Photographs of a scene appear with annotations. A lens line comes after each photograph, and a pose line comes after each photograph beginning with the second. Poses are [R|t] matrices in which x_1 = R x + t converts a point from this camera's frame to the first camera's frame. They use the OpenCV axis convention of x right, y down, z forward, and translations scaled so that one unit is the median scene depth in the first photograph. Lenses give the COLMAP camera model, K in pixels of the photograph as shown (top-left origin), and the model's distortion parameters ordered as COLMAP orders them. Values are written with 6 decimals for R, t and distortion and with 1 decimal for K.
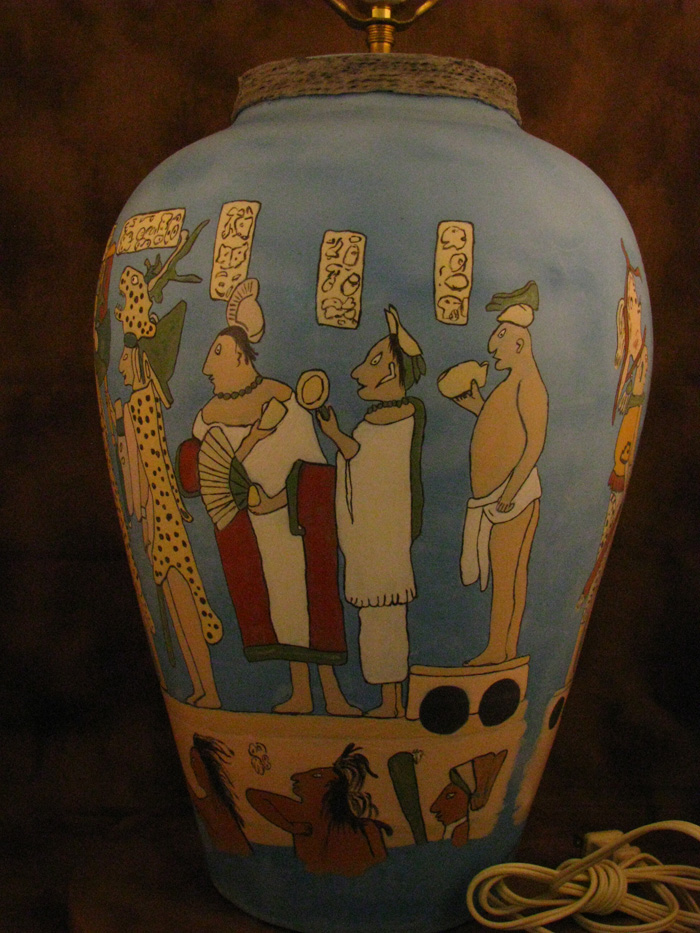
lens RADIAL K [[1202.8, 0, 350.4], [0, 1202.8, 468.4], [0, 0, 1]] dist [-0.176282, 0.000000]
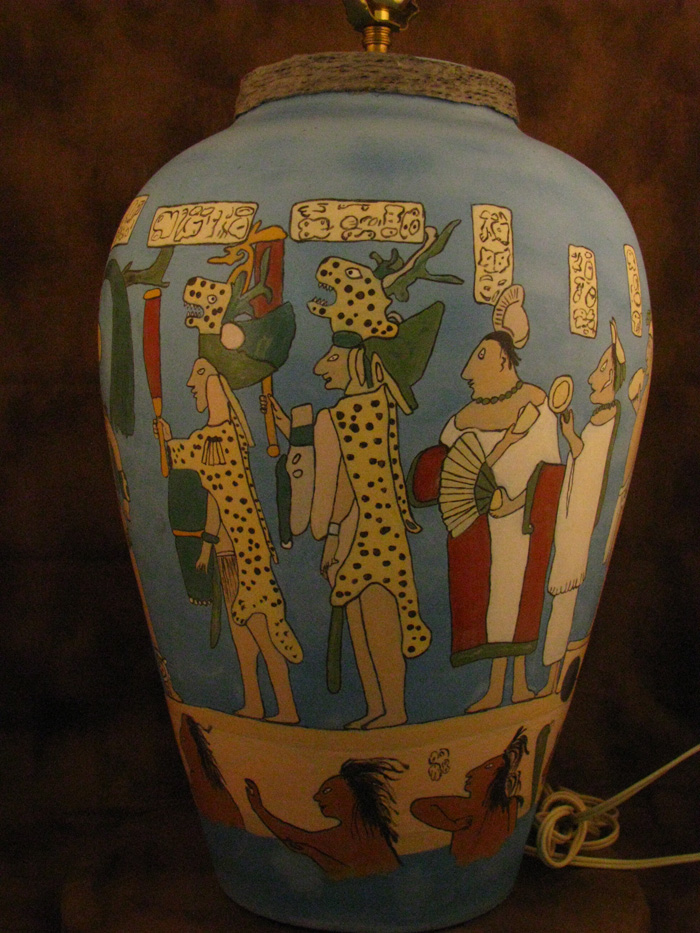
lens RADIAL K [[1202.8, 0, 351.7], [0, 1202.8, 462.5], [0, 0, 1]] dist [-0.176282, 0.000000]
pose [[0.700248, -0.053567, 0.711887, -0.864854], [0.044787, 0.998513, 0.031080, -0.044070], [-0.712494, 0.010120, 0.701606, 0.373302]]
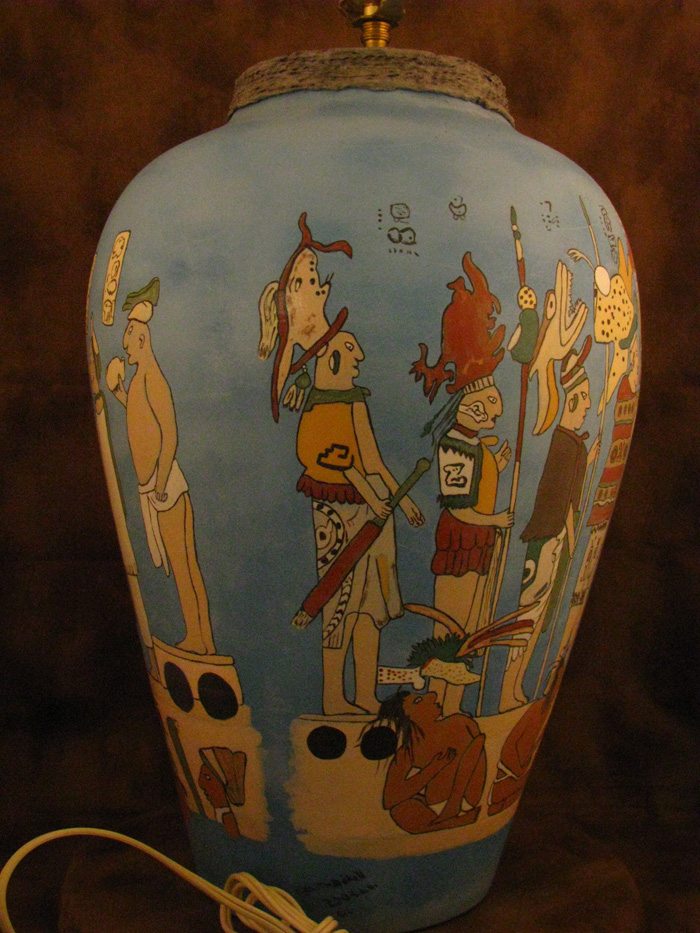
lens RADIAL K [[1202.8, 0, 349.4], [0, 1202.8, 465.7], [0, 0, 1]] dist [-0.176282, 0.000000]
pose [[0.398017, 0.052739, -0.915861, 1.127636], [-0.076092, 0.996804, 0.024332, -0.031495], [0.914217, 0.060005, 0.400758, 0.720283]]
